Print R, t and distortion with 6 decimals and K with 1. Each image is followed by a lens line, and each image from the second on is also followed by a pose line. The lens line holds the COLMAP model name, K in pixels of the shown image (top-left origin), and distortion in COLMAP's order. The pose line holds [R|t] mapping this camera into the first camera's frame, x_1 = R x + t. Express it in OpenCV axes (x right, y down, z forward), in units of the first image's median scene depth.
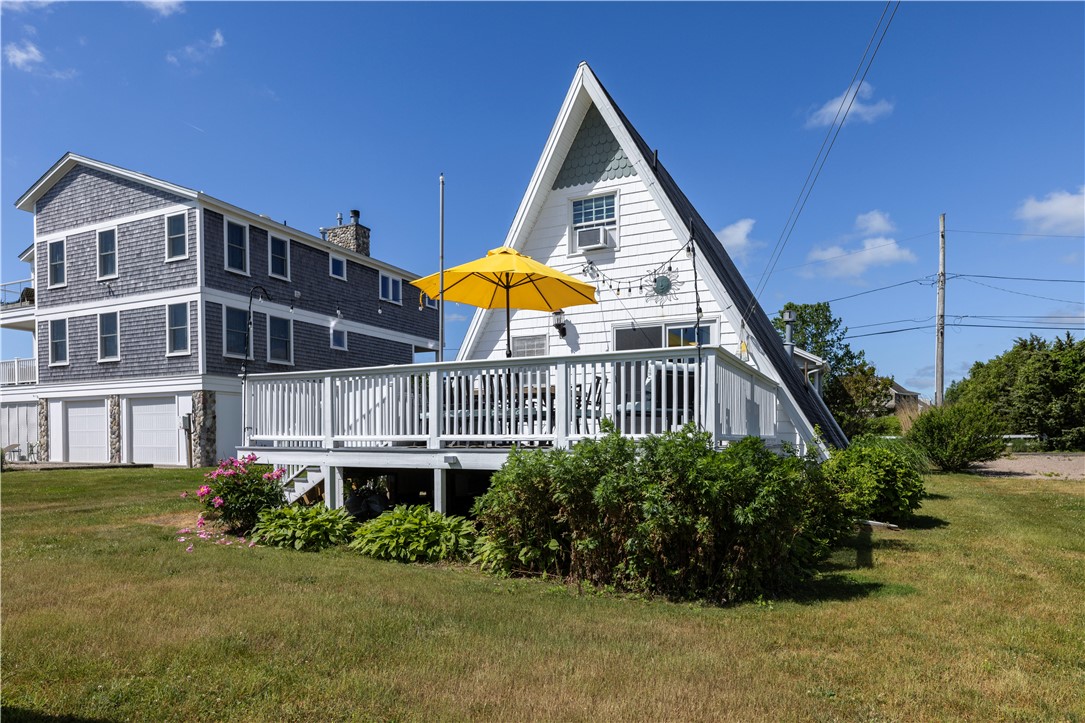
lens RADIAL K [[639.8, 0, 548.7], [0, 639.8, 468.4], [0, 0, 1]] dist [-0.003501, -0.000693]
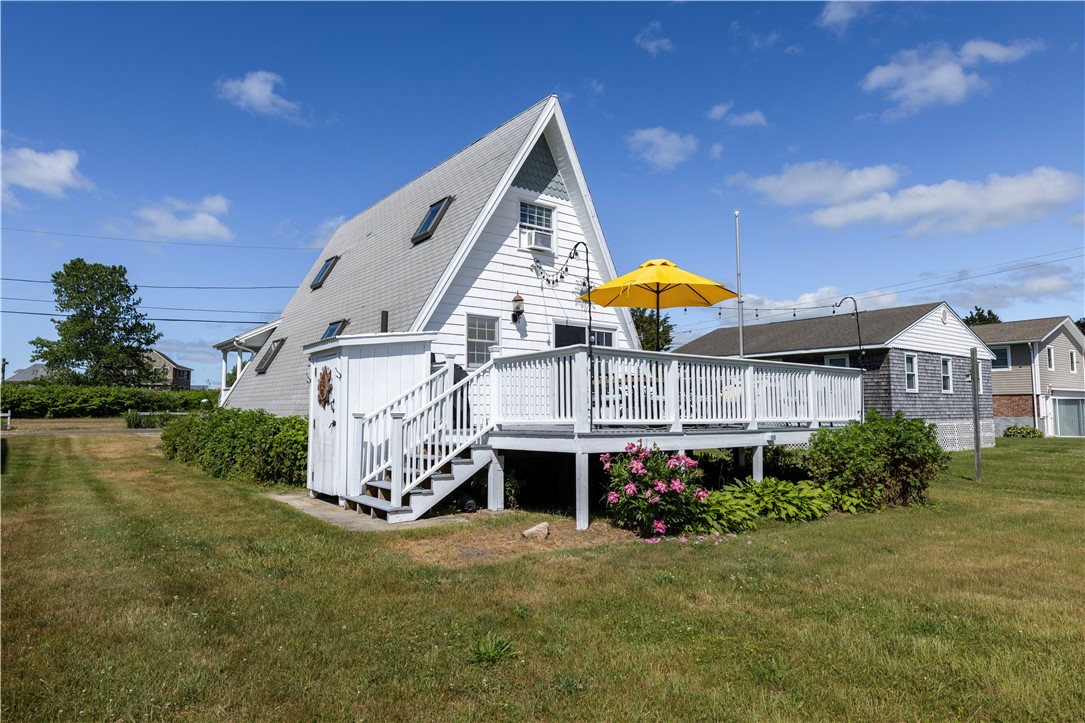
lens RADIAL K [[638.3, 0, 542.5], [0, 638.3, 361.5], [0, 0, 1]] dist [-0.000533, -0.000294]
pose [[0.445318, 0.073030, 0.892389, -0.891980], [0.041243, 0.993937, -0.101921, -0.033686], [-0.894422, 0.082192, 0.439607, 0.508544]]
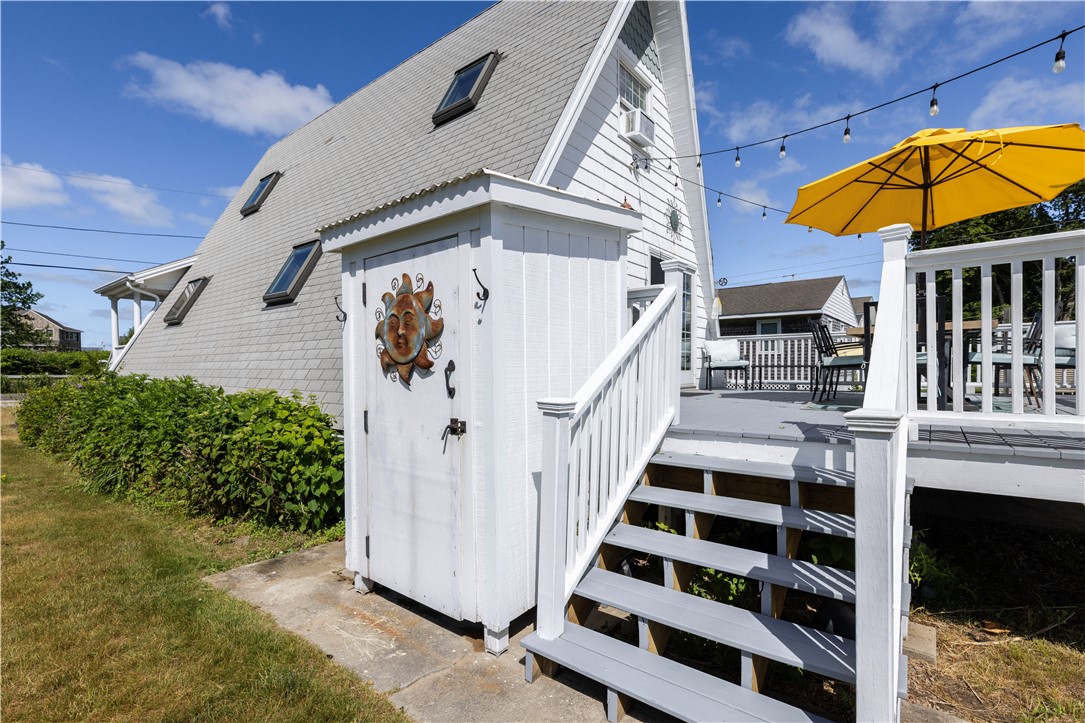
lens RADIAL K [[495.7, 0, 543.2], [0, 495.7, 380.0], [0, 0, 1]] dist [0.001880, 0.000922]
pose [[0.218026, -0.018676, 0.975764, -0.530471], [0.050893, 0.998674, 0.007743, -0.067392], [-0.974615, 0.047971, 0.218688, 0.974143]]
